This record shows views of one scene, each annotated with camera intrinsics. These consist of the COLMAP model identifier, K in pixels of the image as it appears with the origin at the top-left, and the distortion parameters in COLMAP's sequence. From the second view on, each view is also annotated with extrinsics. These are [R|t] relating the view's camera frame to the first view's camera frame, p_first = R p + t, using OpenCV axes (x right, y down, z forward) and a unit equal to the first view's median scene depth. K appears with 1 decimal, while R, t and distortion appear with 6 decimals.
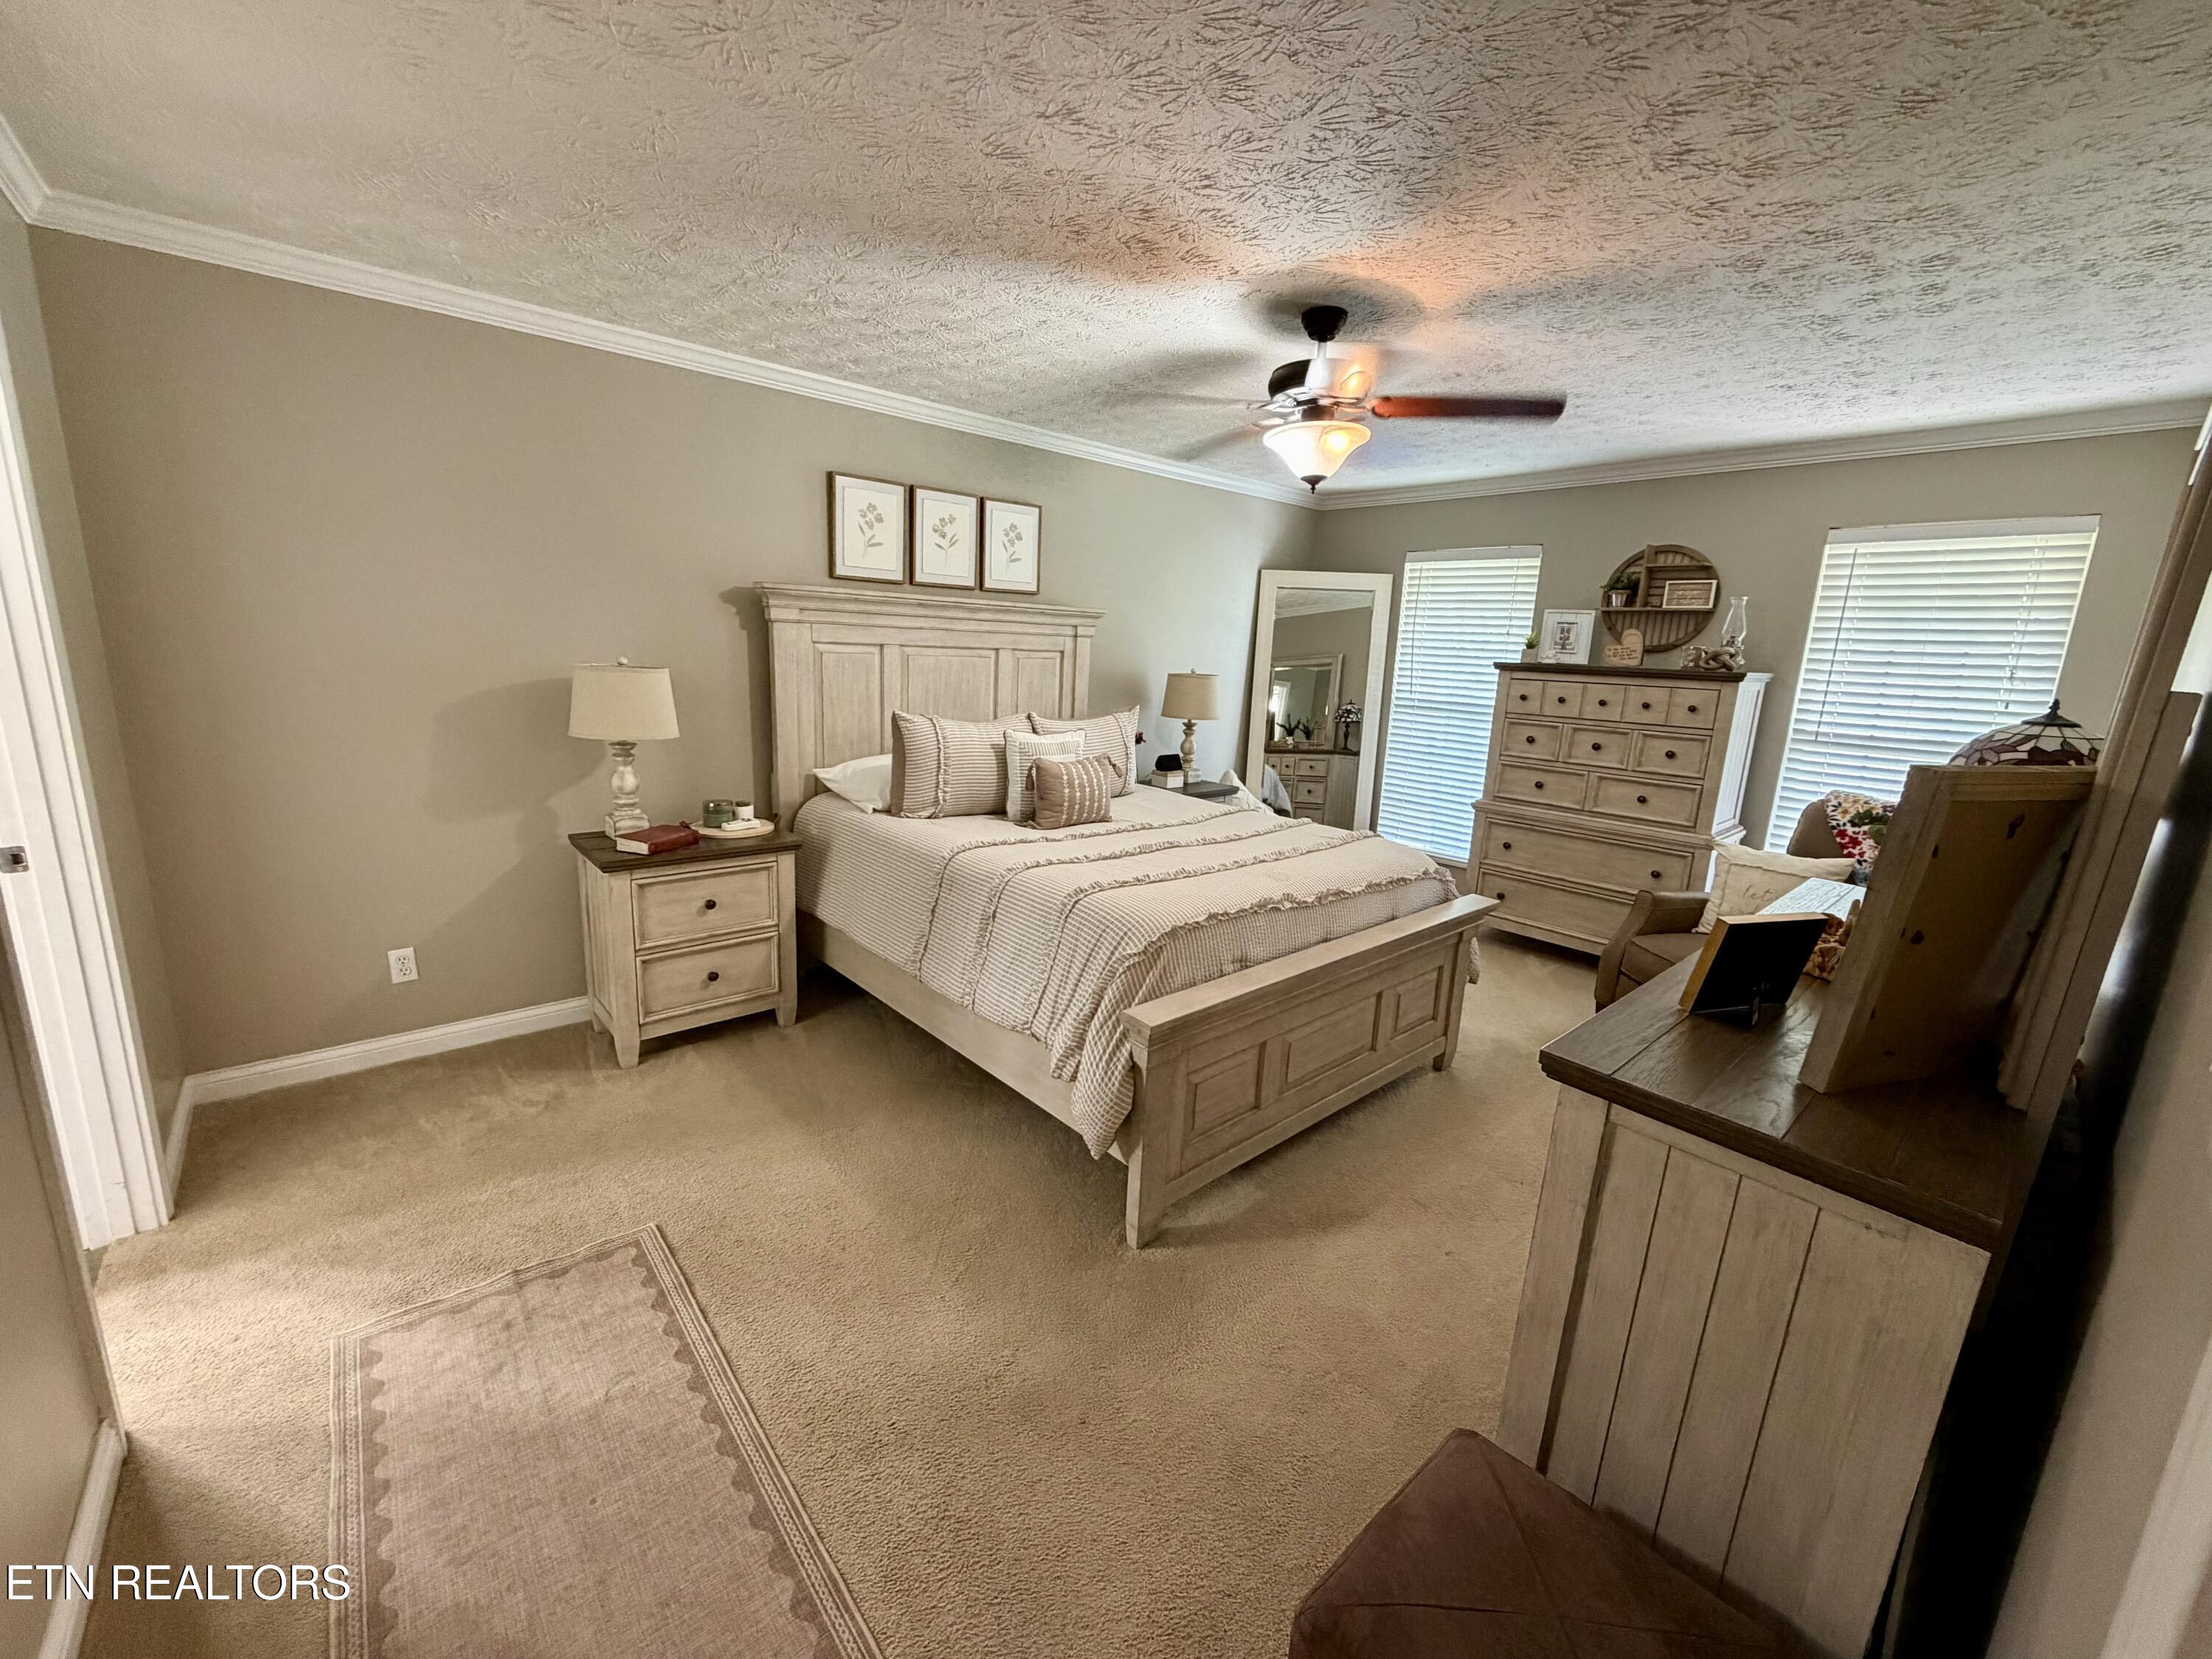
lens RADIAL K [[880.9, 0, 1099.0], [0, 880.9, 840.9], [0, 0, 1]] dist [0.000309, -0.000138]
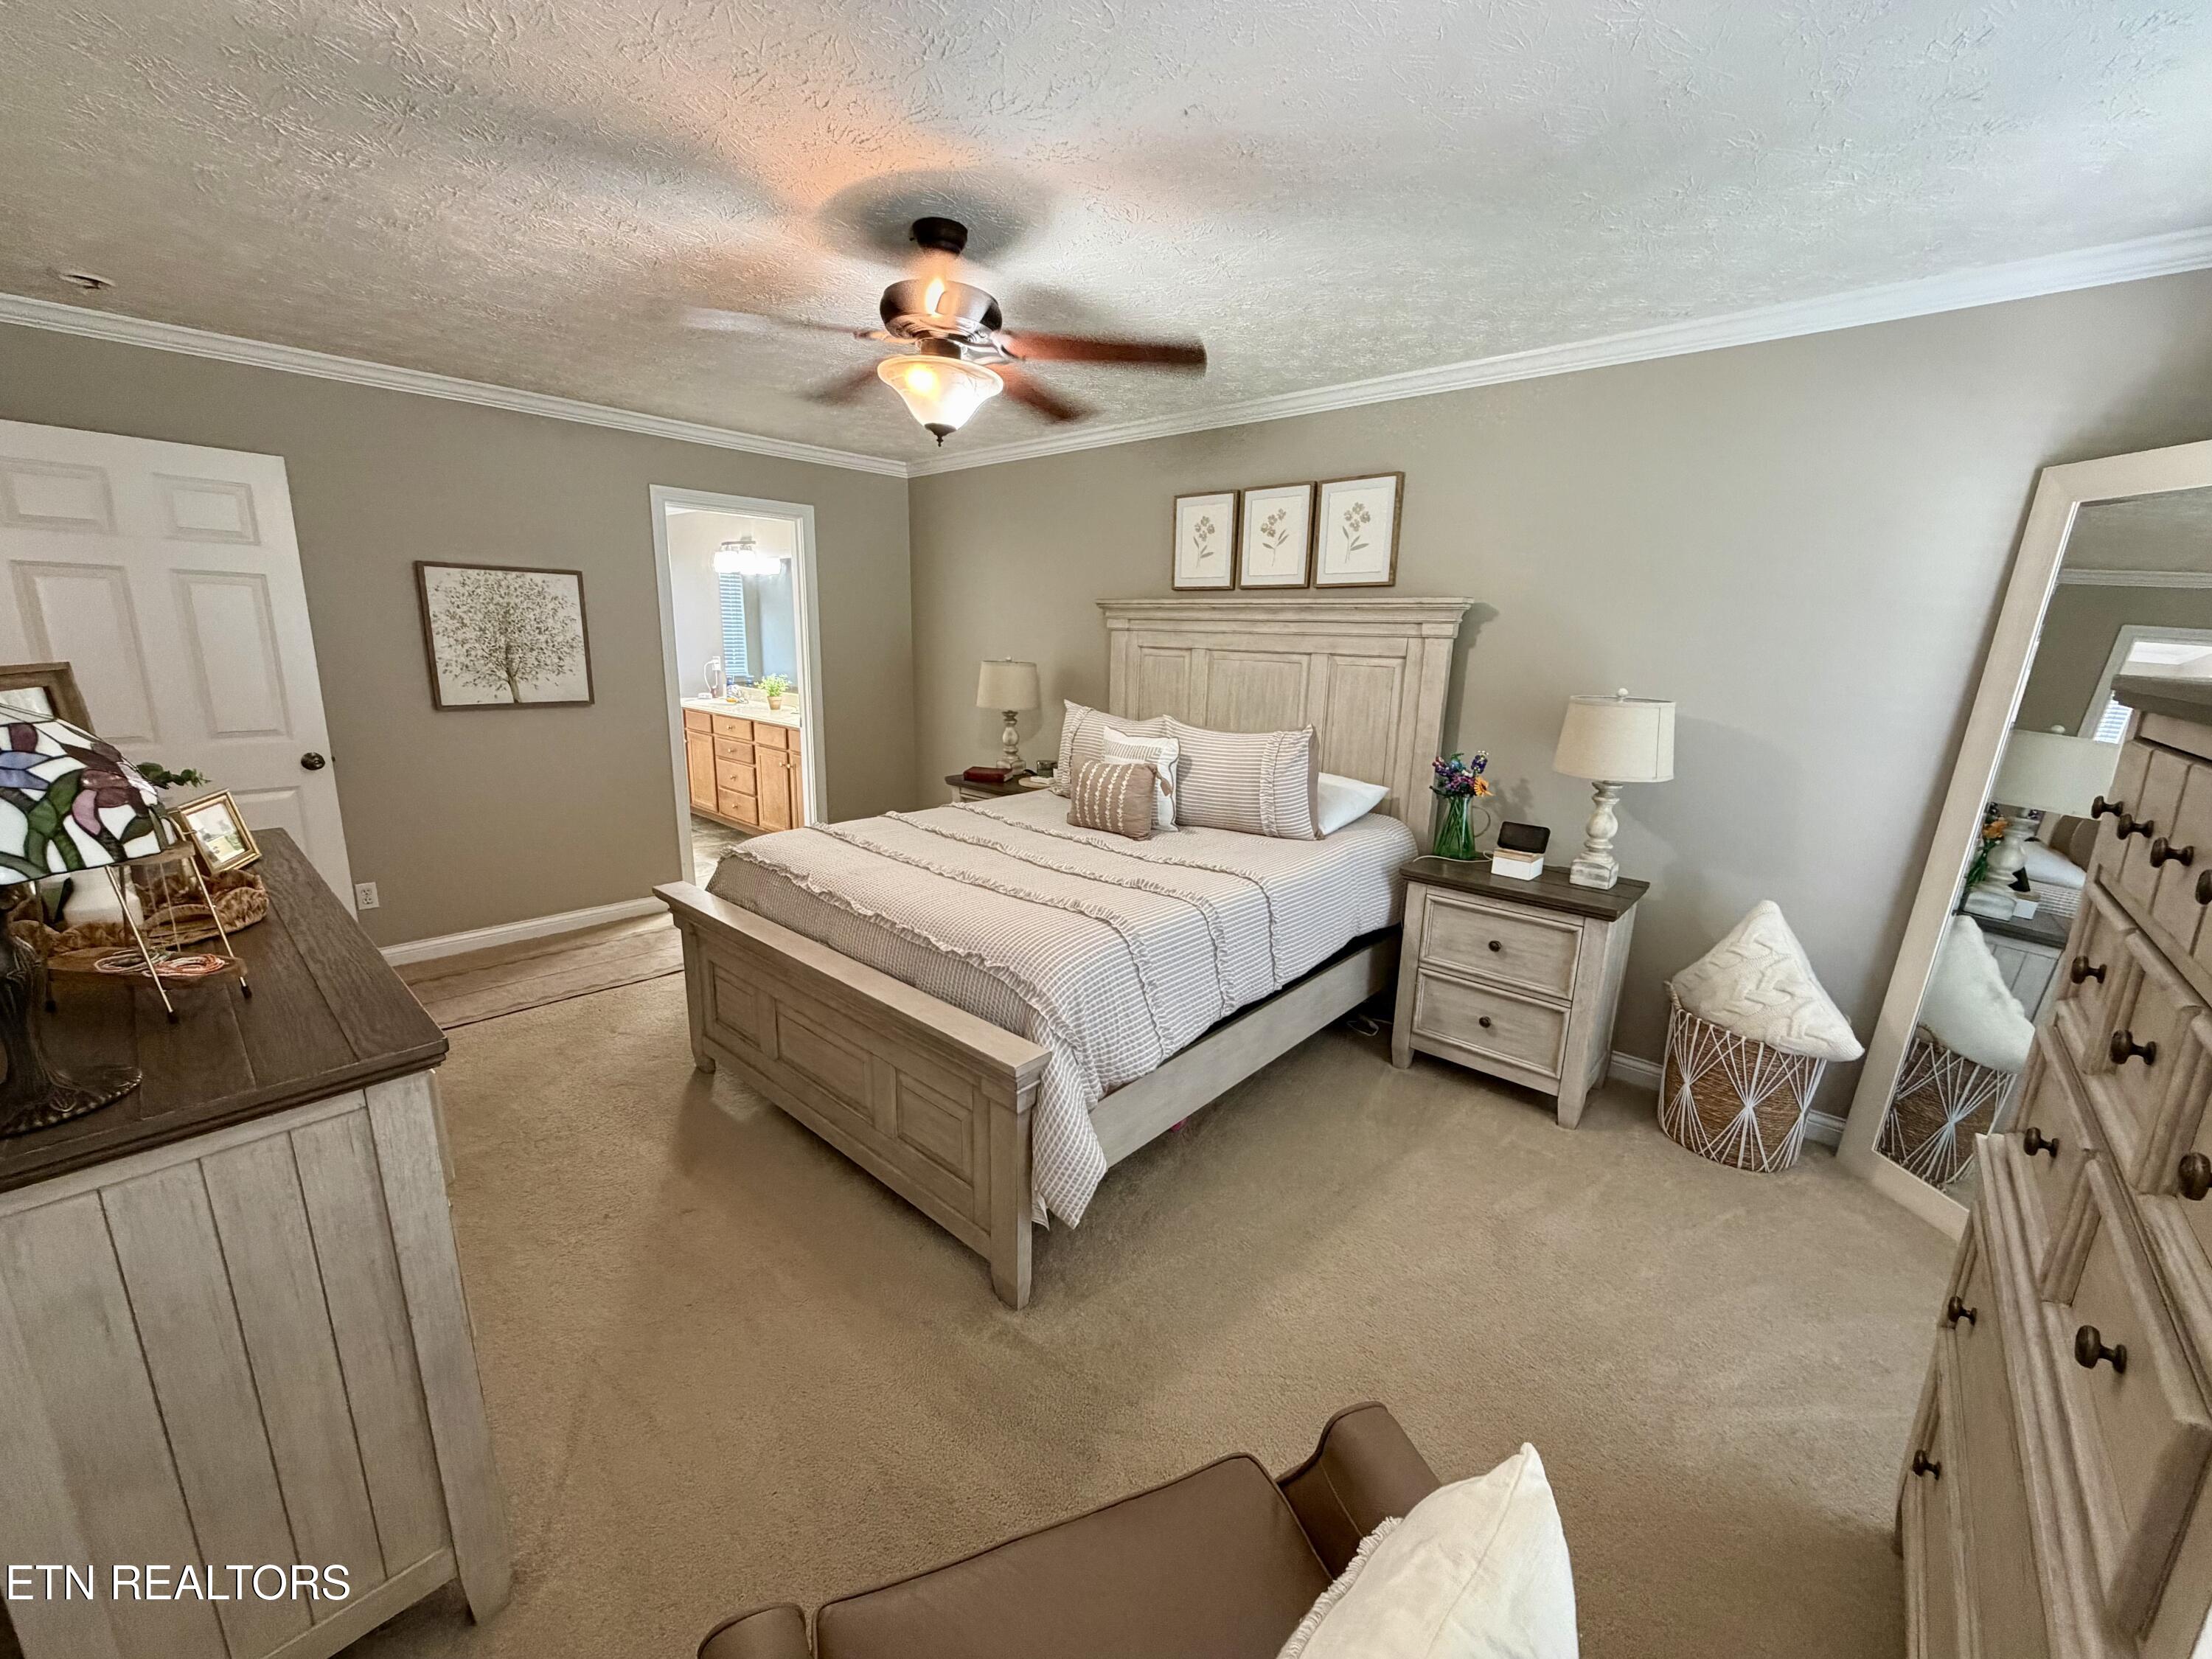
lens RADIAL K [[880.9, 0, 1093.1], [0, 880.9, 829.1], [0, 0, 1]] dist [0.000309, -0.000138]
pose [[0.104859, 0.182185, -0.977657, 0.782393], [-0.234051, 0.959984, 0.153789, -0.142776], [0.966553, 0.212695, 0.143304, 0.744452]]
